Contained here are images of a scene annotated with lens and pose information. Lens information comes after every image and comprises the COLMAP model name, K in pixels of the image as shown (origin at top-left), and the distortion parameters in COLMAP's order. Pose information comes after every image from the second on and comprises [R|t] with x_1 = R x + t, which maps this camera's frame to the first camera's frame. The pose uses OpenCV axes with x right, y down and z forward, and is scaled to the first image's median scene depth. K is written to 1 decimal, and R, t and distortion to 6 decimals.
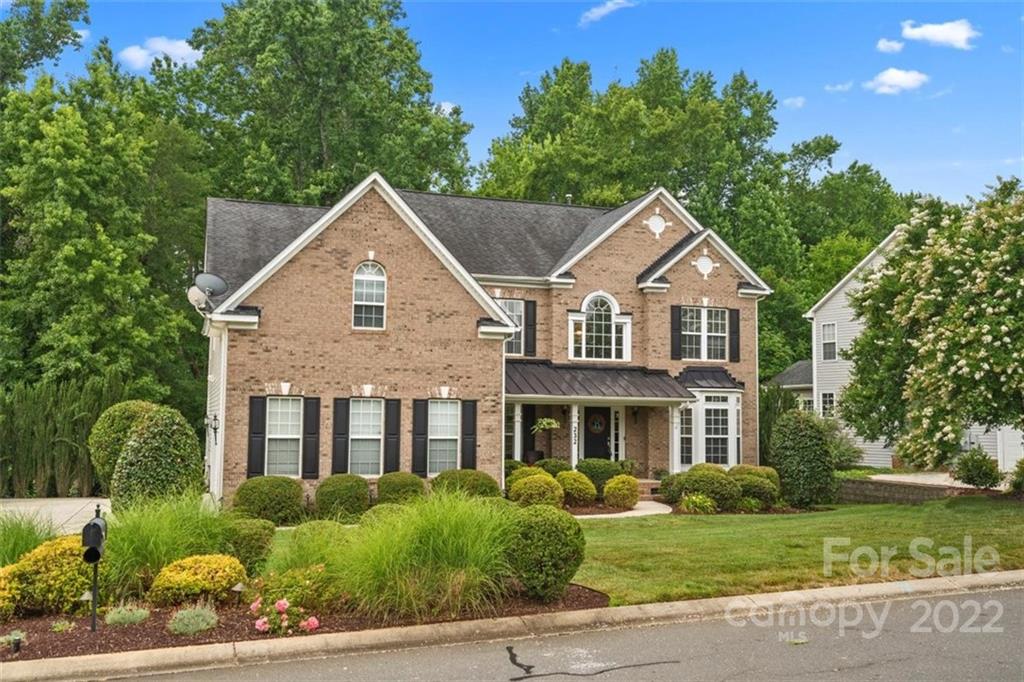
lens RADIAL K [[662.8, 0, 509.4], [0, 662.8, 331.2], [0, 0, 1]] dist [0.002810, 0.000138]
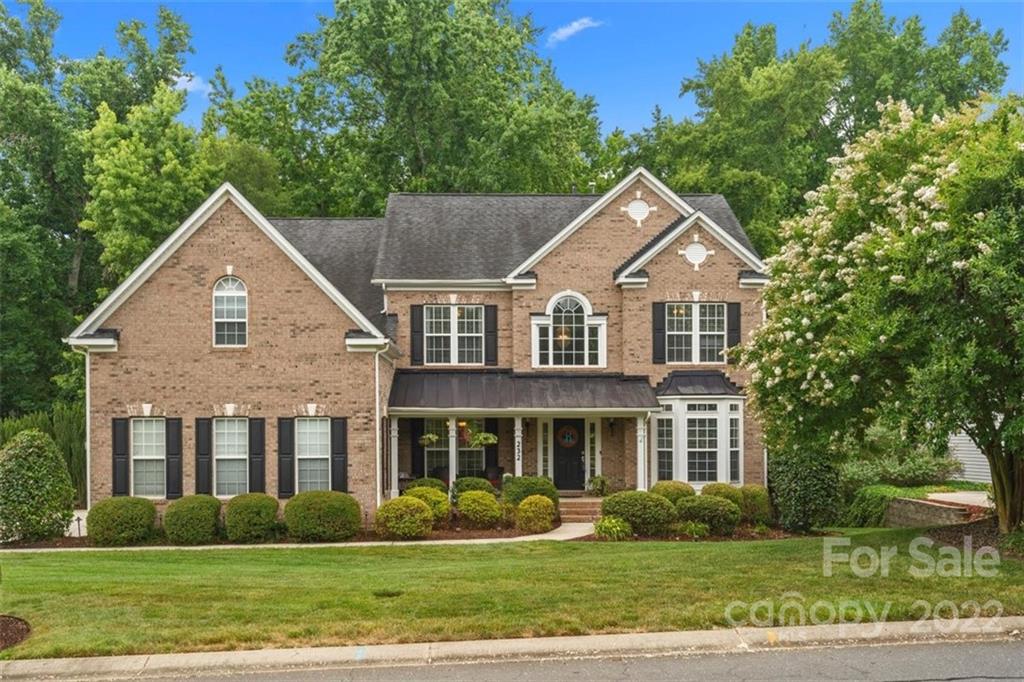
lens RADIAL K [[693.4, 0, 540.1], [0, 693.4, 373.7], [0, 0, 1]] dist [0.002459, 0.000203]
pose [[0.977632, -0.028980, -0.208315, 0.300030], [0.040973, 0.997727, 0.053489, 0.000357], [0.206292, -0.060828, 0.976598, 0.067036]]
